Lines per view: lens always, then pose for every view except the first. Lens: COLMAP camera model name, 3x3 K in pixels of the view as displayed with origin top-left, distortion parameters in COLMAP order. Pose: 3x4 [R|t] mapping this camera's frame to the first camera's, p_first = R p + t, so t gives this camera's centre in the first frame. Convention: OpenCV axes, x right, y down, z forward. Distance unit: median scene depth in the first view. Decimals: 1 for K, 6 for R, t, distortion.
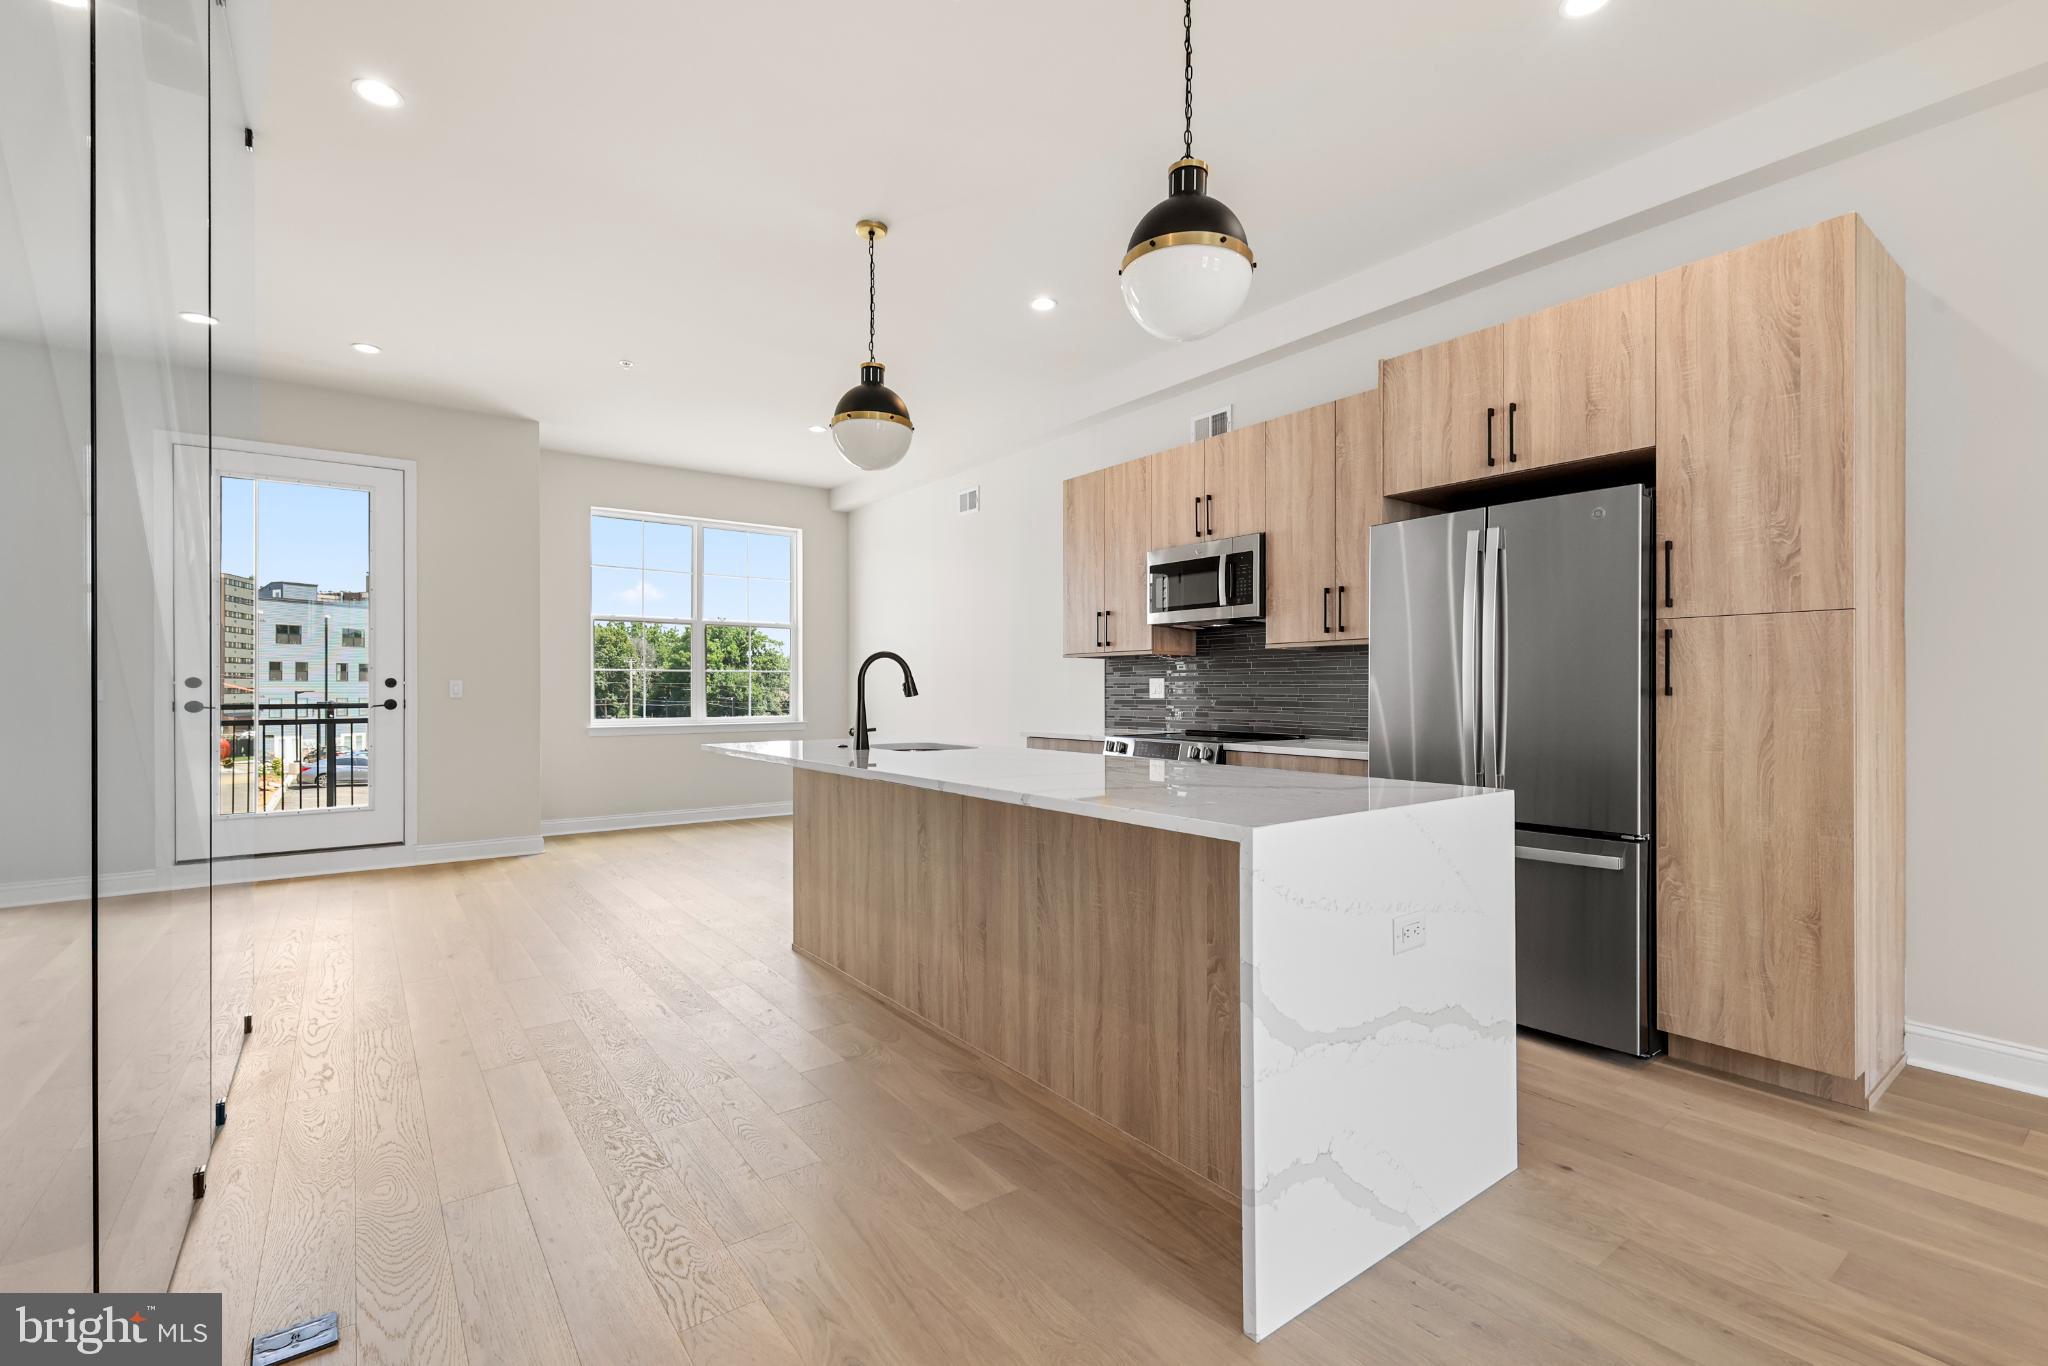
lens RADIAL K [[903.3, 0, 1017.7], [0, 903.3, 688.6], [0, 0, 1]] dist [-0.000375, 0.000123]
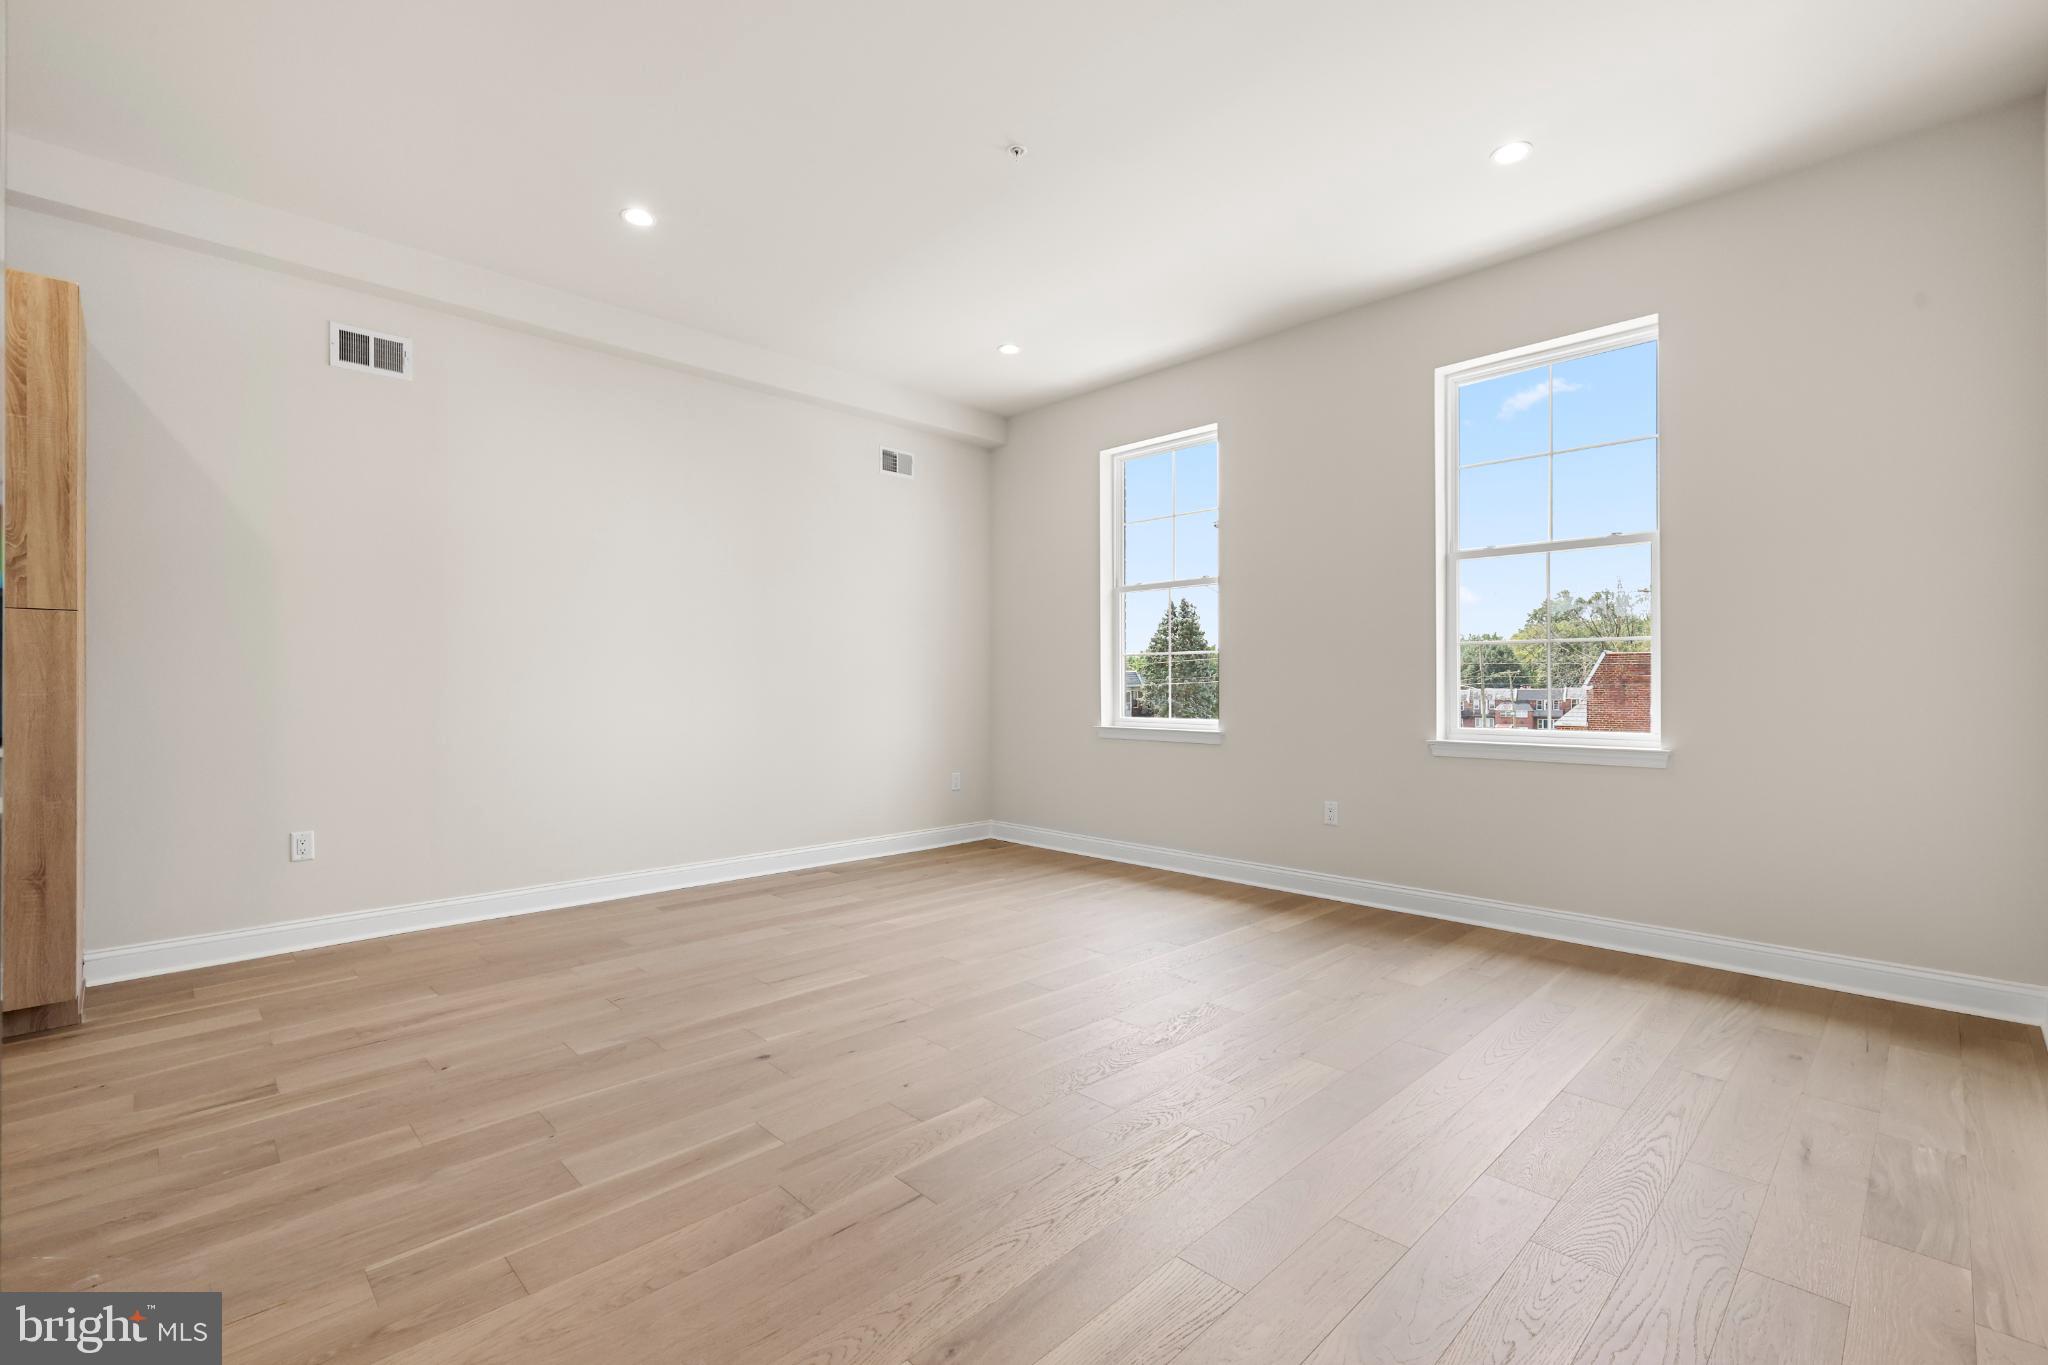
lens RADIAL K [[903.3, 0, 1017.7], [0, 903.3, 688.1], [0, 0, 1]] dist [-0.000375, 0.000123]
pose [[-0.128254, 0.000040, 0.991741, -0.336043], [-0.000999, 0.999999, -0.000170, 0.011129], [-0.991741, -0.001012, -0.128254, -0.075806]]
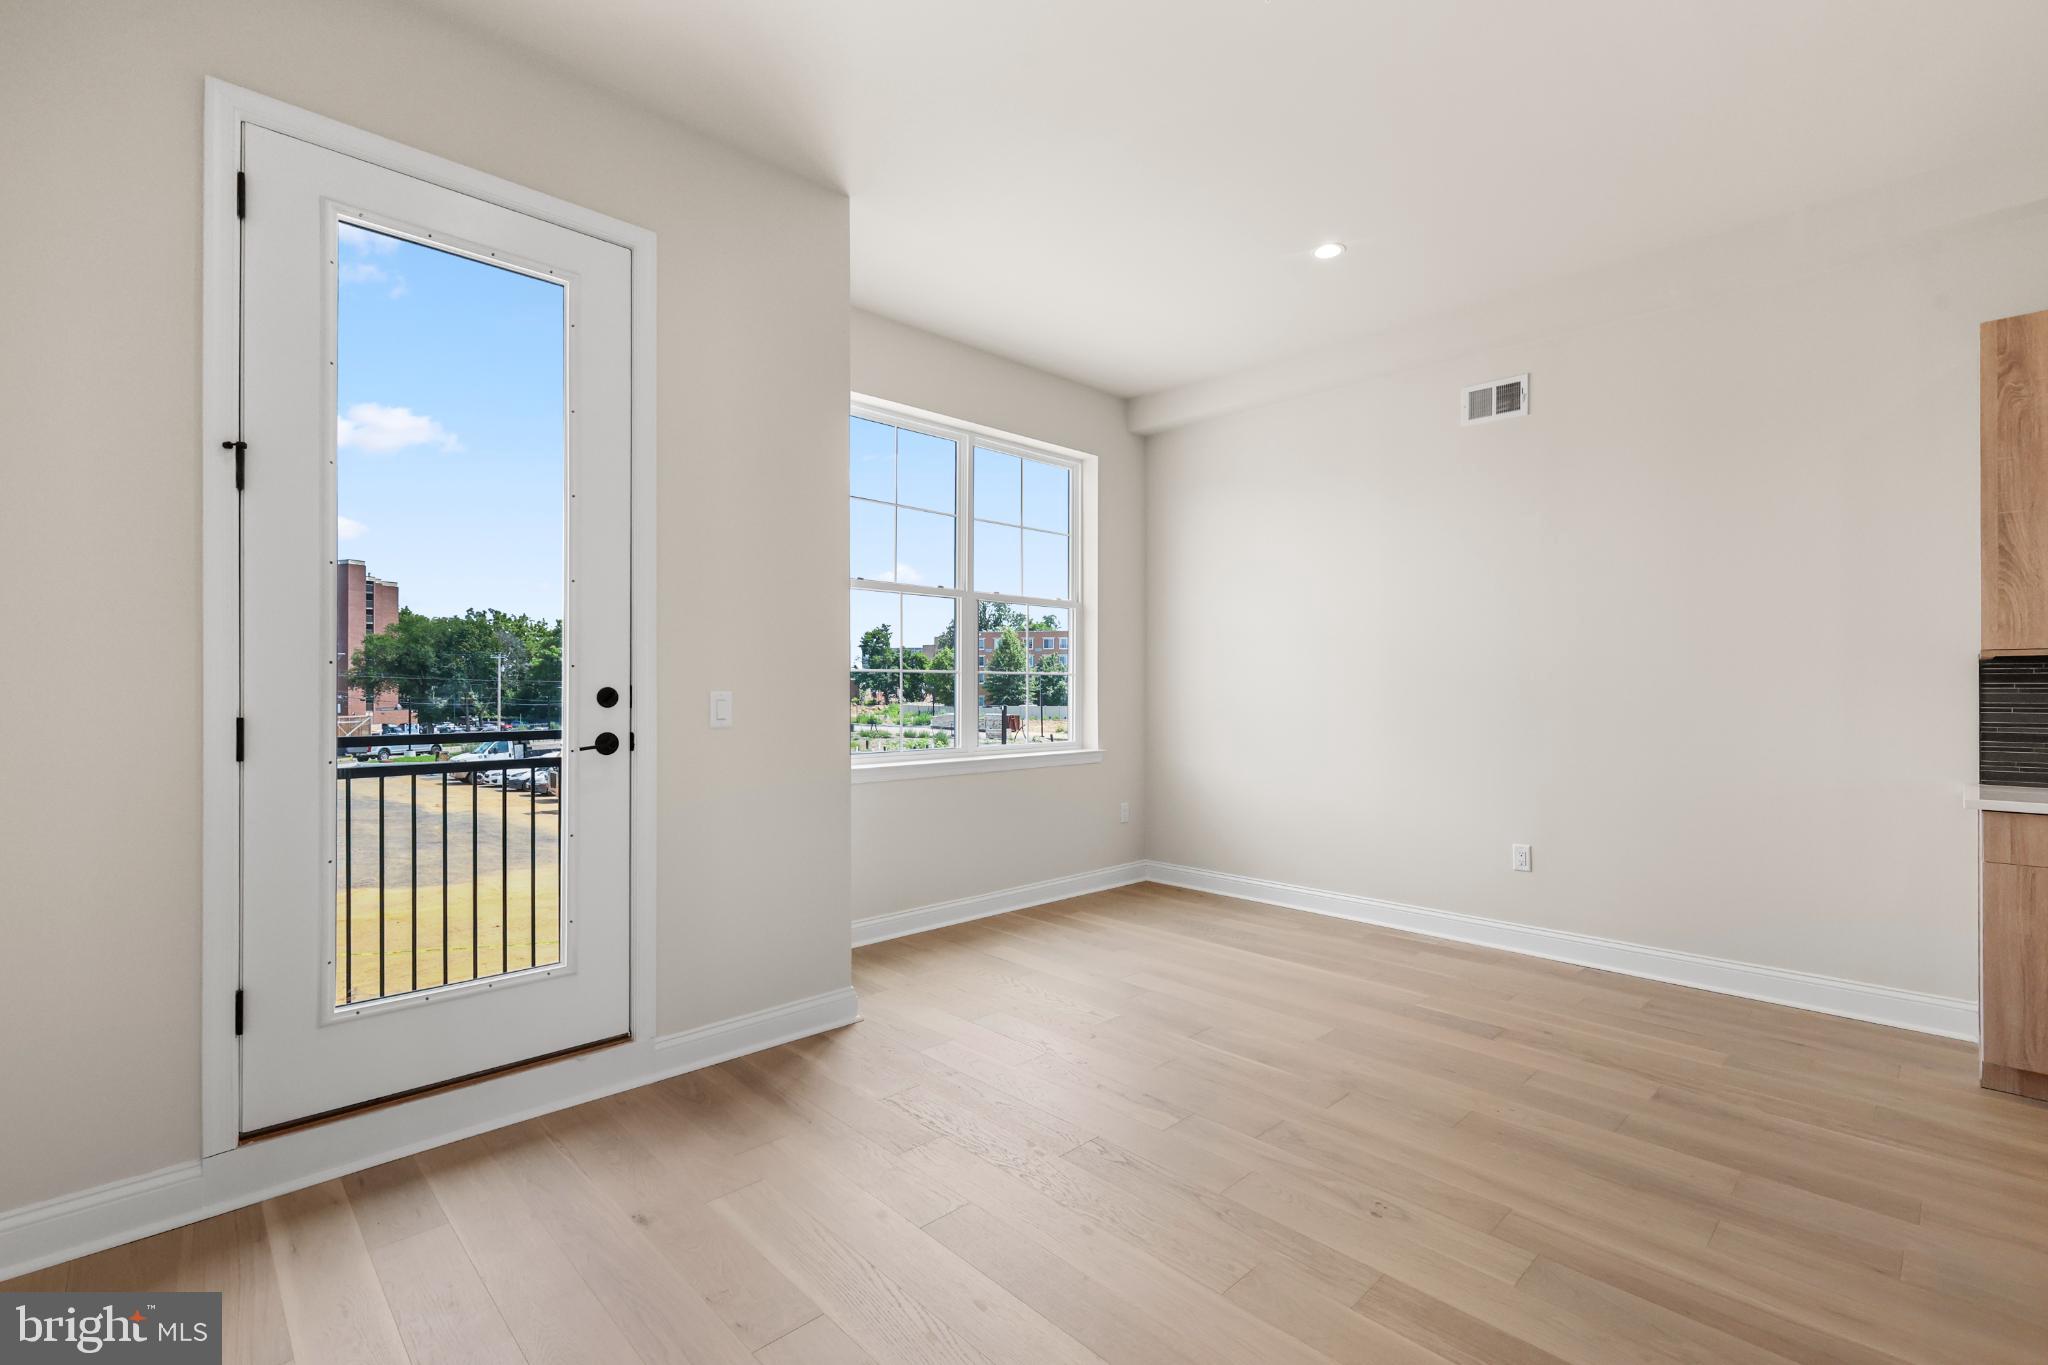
lens RADIAL K [[917.2, 0, 1017.9], [0, 917.2, 687.2], [0, 0, 1]] dist [-0.003047, -0.000358]
pose [[0.992314, 0.004170, 0.123675, -1.011610], [-0.004036, 0.999991, -0.001329, -0.022240], [-0.123679, 0.000819, 0.992322, 0.937954]]
